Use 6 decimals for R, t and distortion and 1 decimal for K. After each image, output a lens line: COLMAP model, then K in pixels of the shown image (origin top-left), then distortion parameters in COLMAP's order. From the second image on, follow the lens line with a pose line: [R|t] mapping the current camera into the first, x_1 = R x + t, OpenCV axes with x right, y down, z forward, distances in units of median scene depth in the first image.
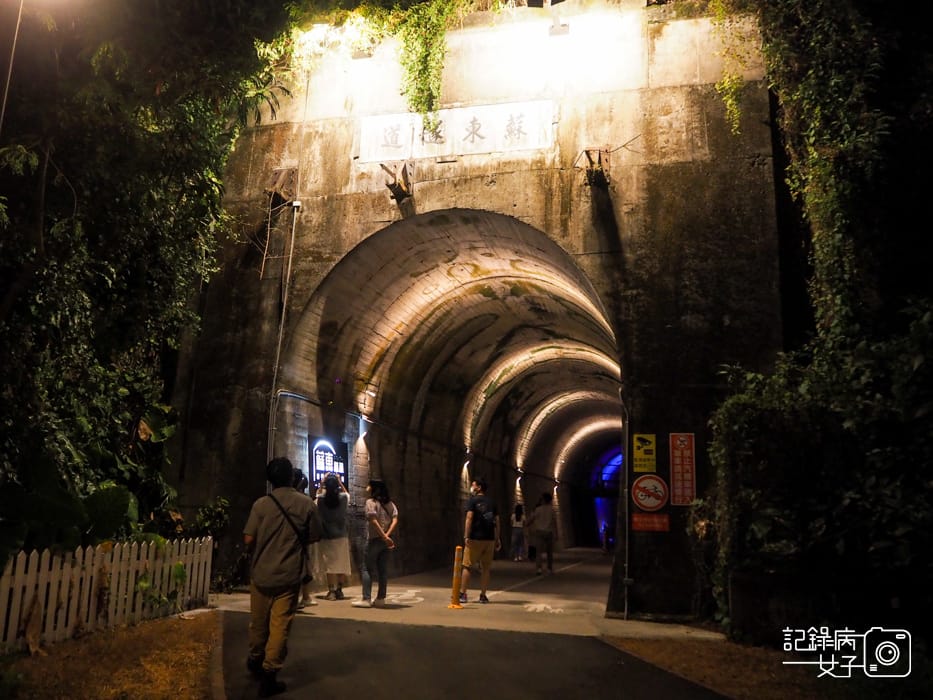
lens RADIAL K [[768.6, 0, 466.5], [0, 768.6, 350.0], [0, 0, 1]] dist [-0.083328, 0.035752]
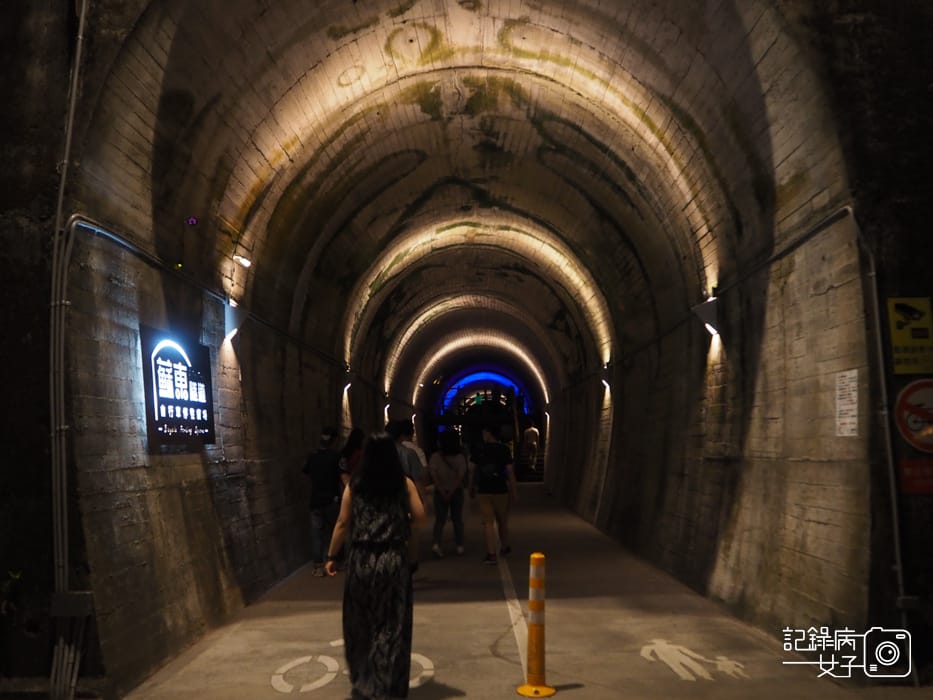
lens RADIAL K [[768.6, 0, 466.5], [0, 768.6, 350.0], [0, 0, 1]] dist [-0.083328, 0.035752]
pose [[0.964872, -0.017852, 0.262114, -0.113371], [-0.006332, 0.995819, 0.091130, 0.069347], [-0.262644, -0.089589, 0.960725, 0.416260]]
